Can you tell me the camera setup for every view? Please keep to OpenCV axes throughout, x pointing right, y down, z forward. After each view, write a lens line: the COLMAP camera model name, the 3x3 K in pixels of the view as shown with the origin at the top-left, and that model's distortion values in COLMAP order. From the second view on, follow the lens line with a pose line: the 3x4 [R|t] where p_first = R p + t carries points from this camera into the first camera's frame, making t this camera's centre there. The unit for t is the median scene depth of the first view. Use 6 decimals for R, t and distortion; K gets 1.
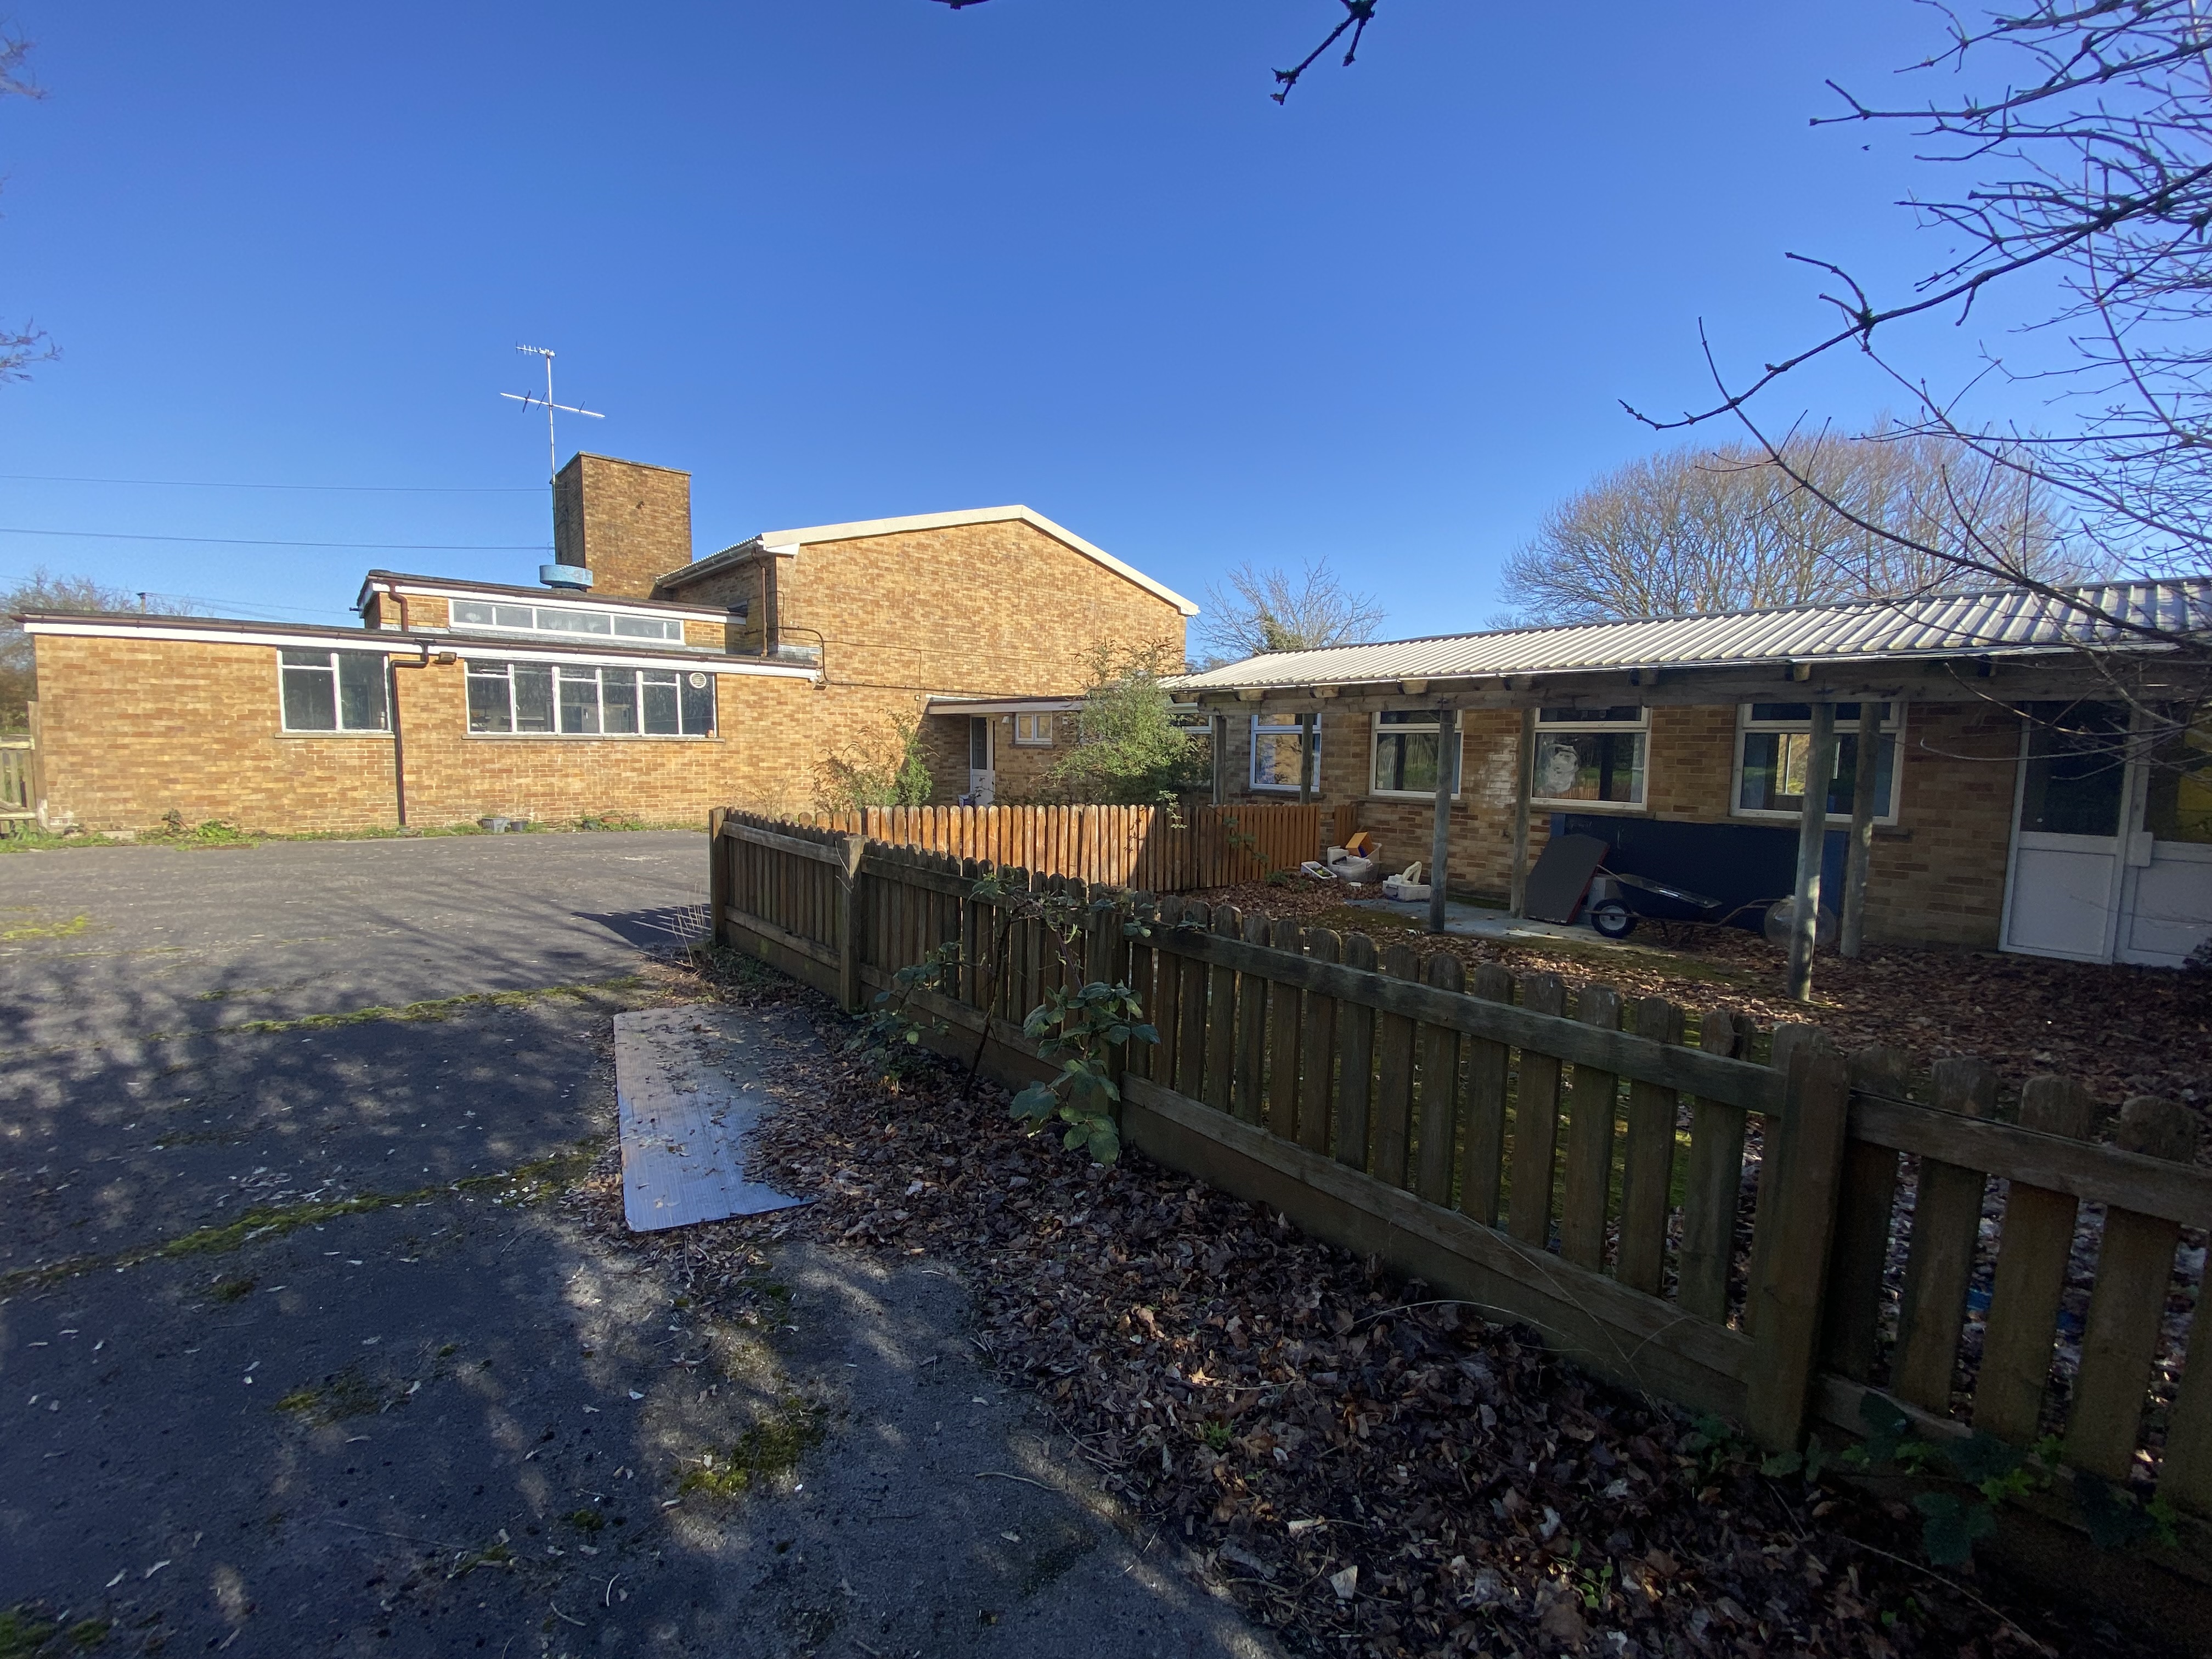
lens RADIAL K [[897.8, 0, 1106.0], [0, 897.8, 829.5], [0, 0, 1]] dist [-0.001715, -0.010824]
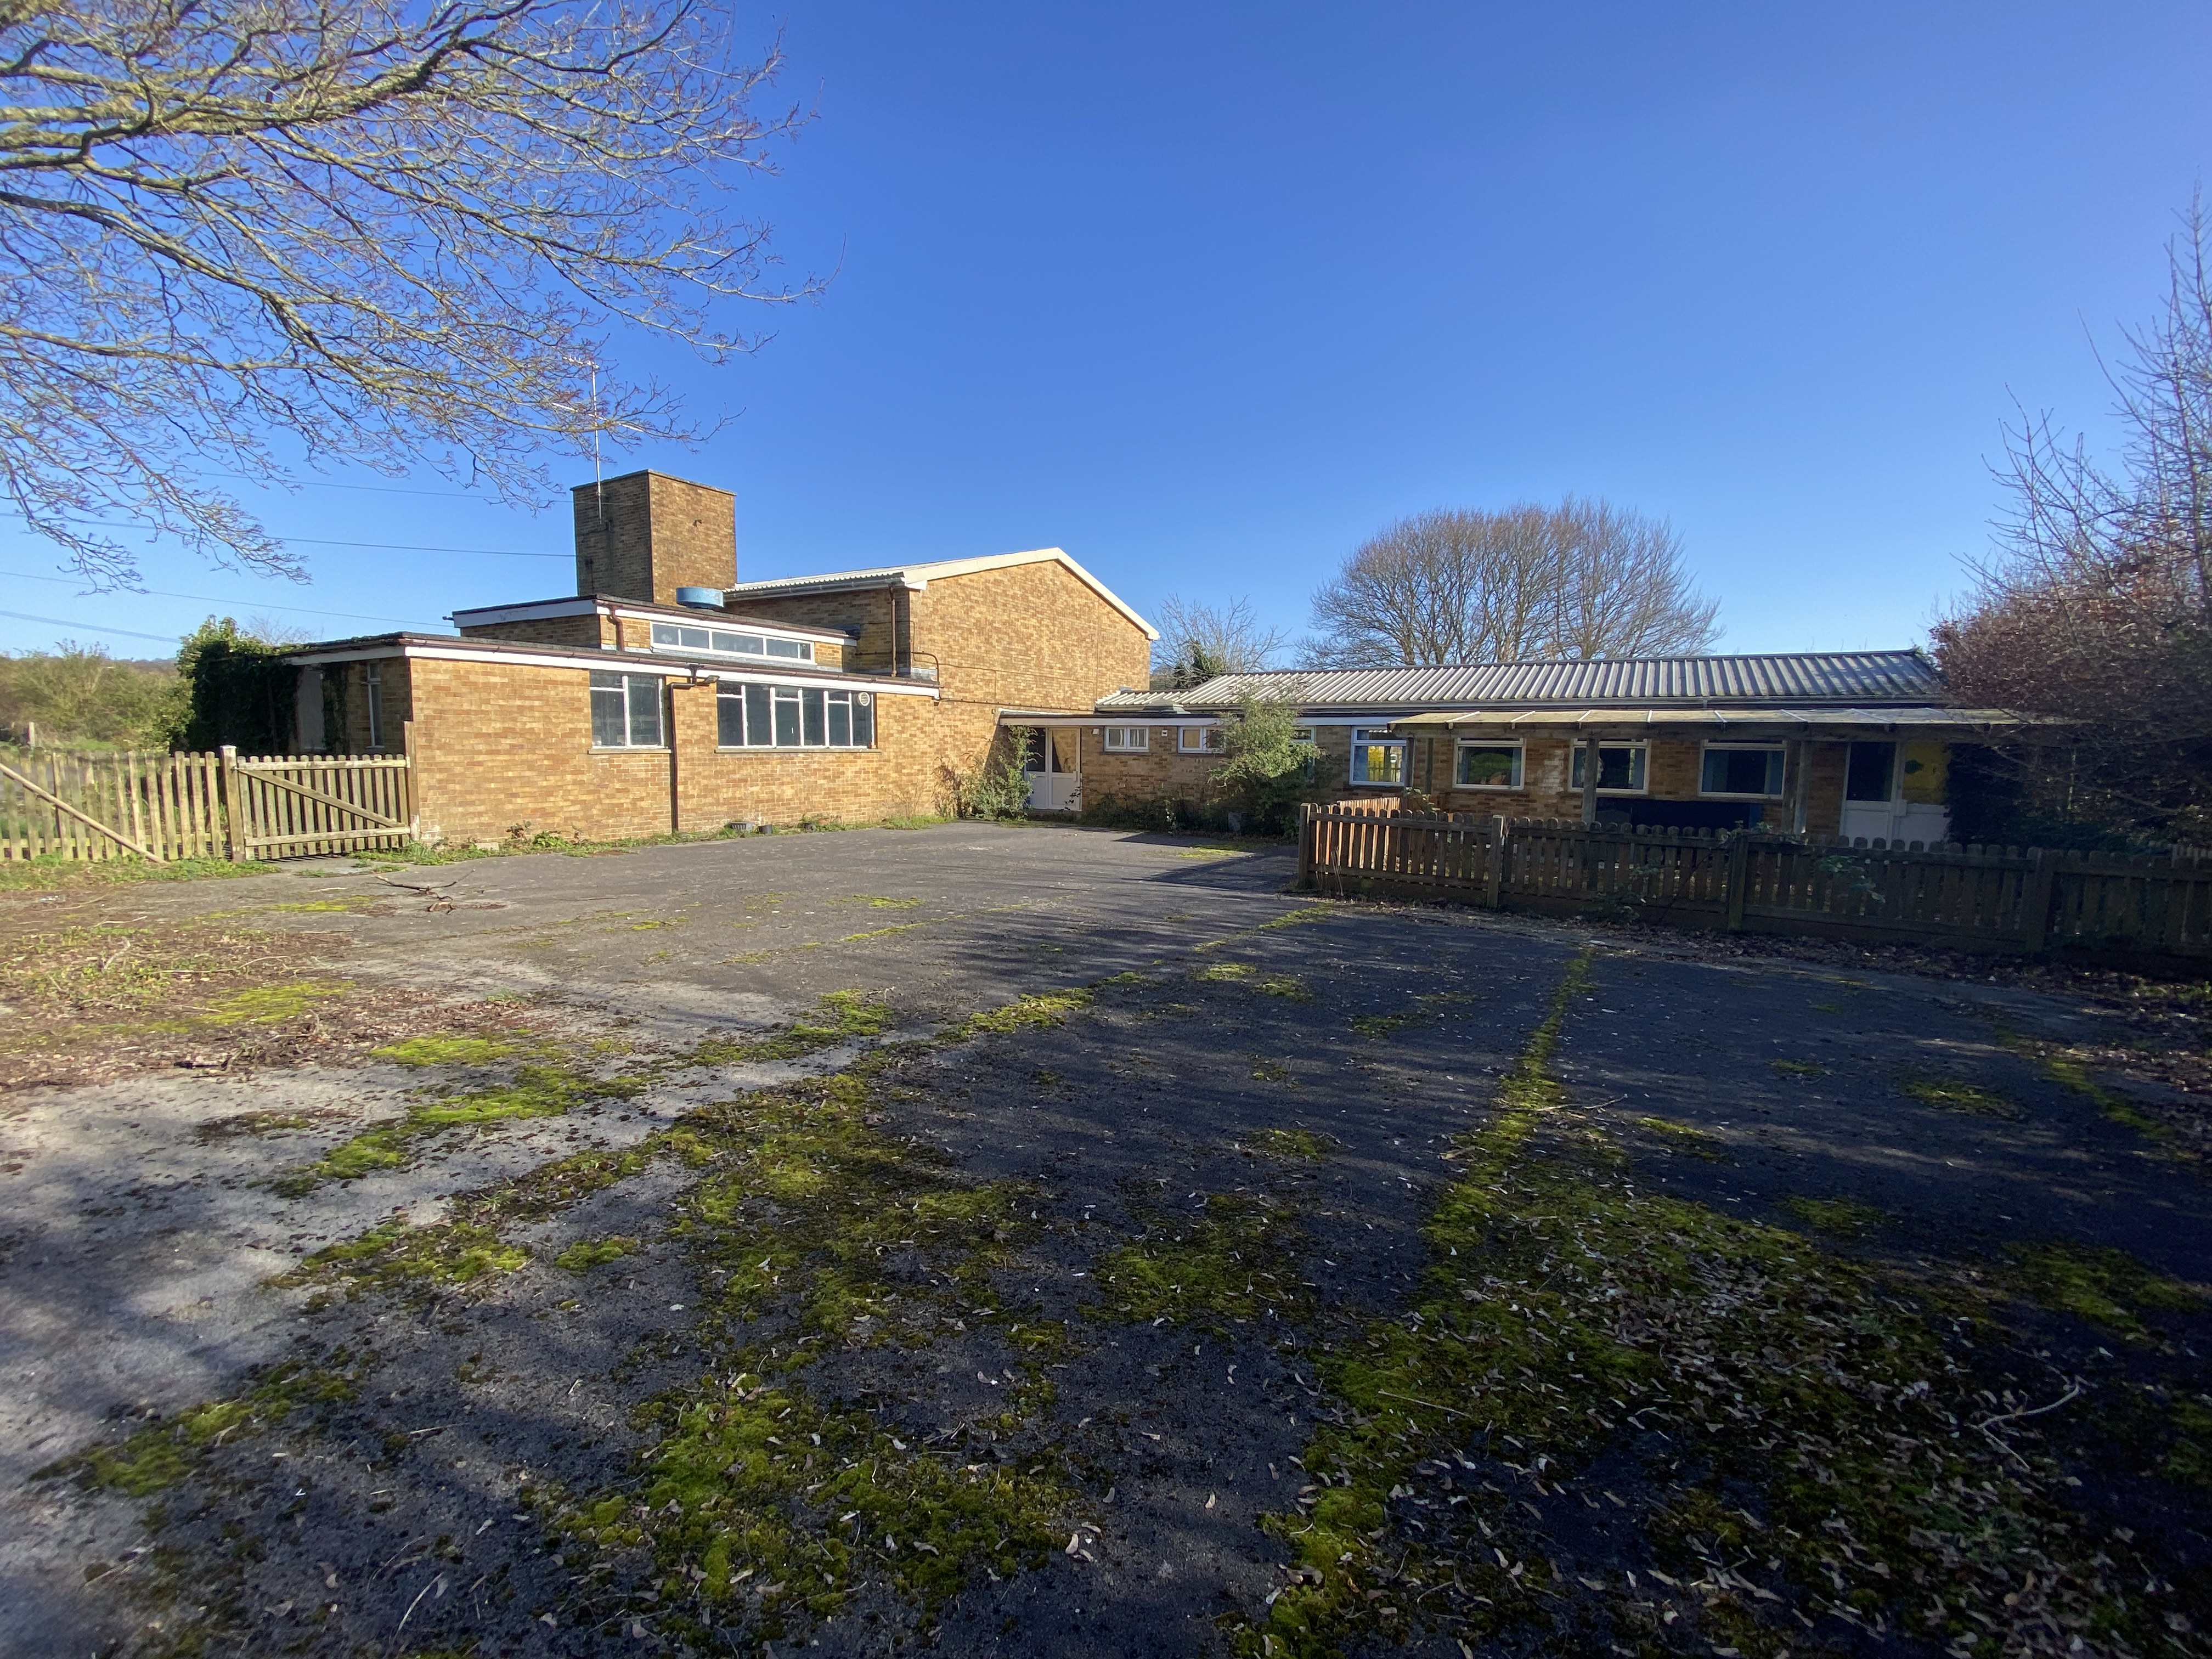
lens RADIAL K [[891.4, 0, 1106.0], [0, 891.4, 829.5], [0, 0, 1]] dist [0.018018, -0.010337]
pose [[0.955178, -0.032567, 0.294237, -0.553547], [0.030335, 0.999466, 0.012149, -0.003612], [-0.294475, -0.002679, 0.955655, -0.204191]]
